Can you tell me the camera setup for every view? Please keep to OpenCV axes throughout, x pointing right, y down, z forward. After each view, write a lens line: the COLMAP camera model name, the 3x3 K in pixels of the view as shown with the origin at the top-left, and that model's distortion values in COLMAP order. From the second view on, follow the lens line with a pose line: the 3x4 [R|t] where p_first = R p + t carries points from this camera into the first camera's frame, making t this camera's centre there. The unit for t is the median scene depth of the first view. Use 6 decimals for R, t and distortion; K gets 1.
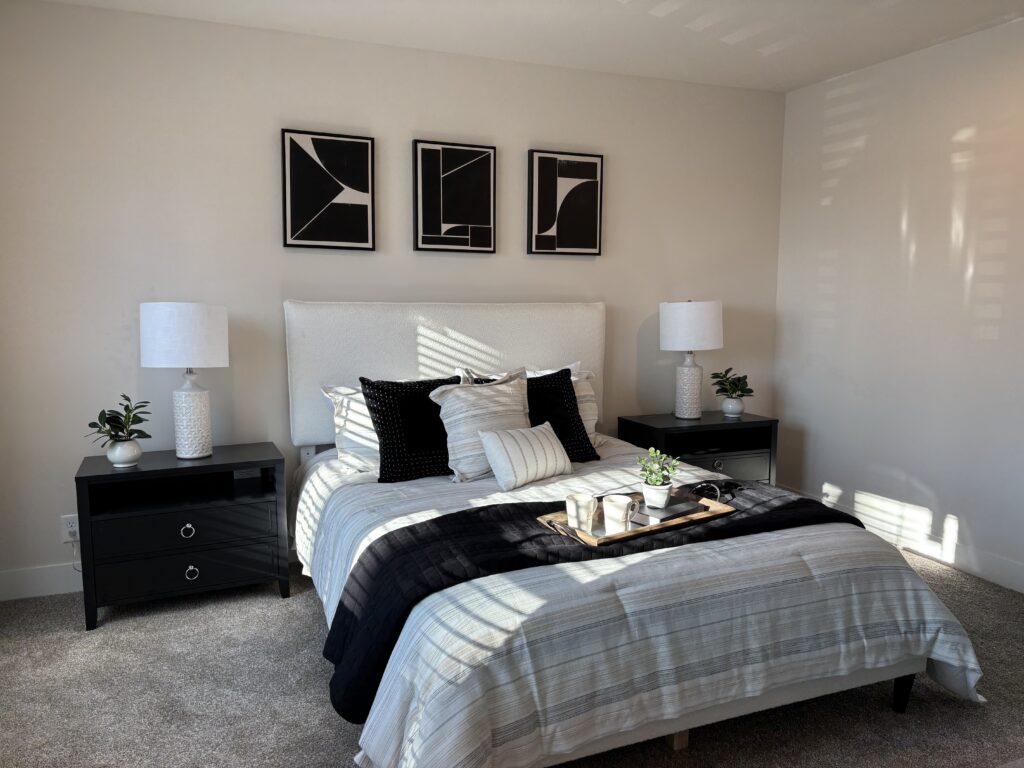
lens RADIAL K [[779.4, 0, 510.5], [0, 779.4, 387.5], [0, 0, 1]] dist [0.060901, -0.050861]
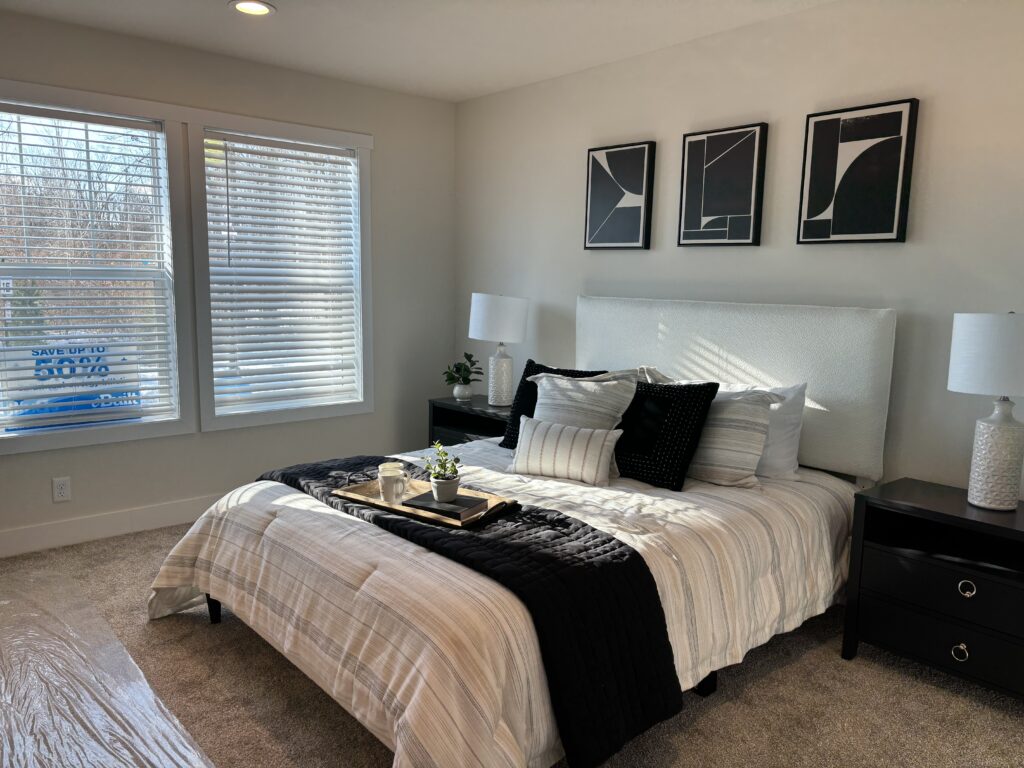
lens RADIAL K [[779.4, 0, 507.9], [0, 779.4, 384.4], [0, 0, 1]] dist [0.060901, -0.050861]
pose [[0.294713, 0.134424, -0.946084, 0.773825], [-0.135462, 0.985935, 0.097889, -0.071418], [0.945936, 0.099309, 0.308777, 0.508508]]
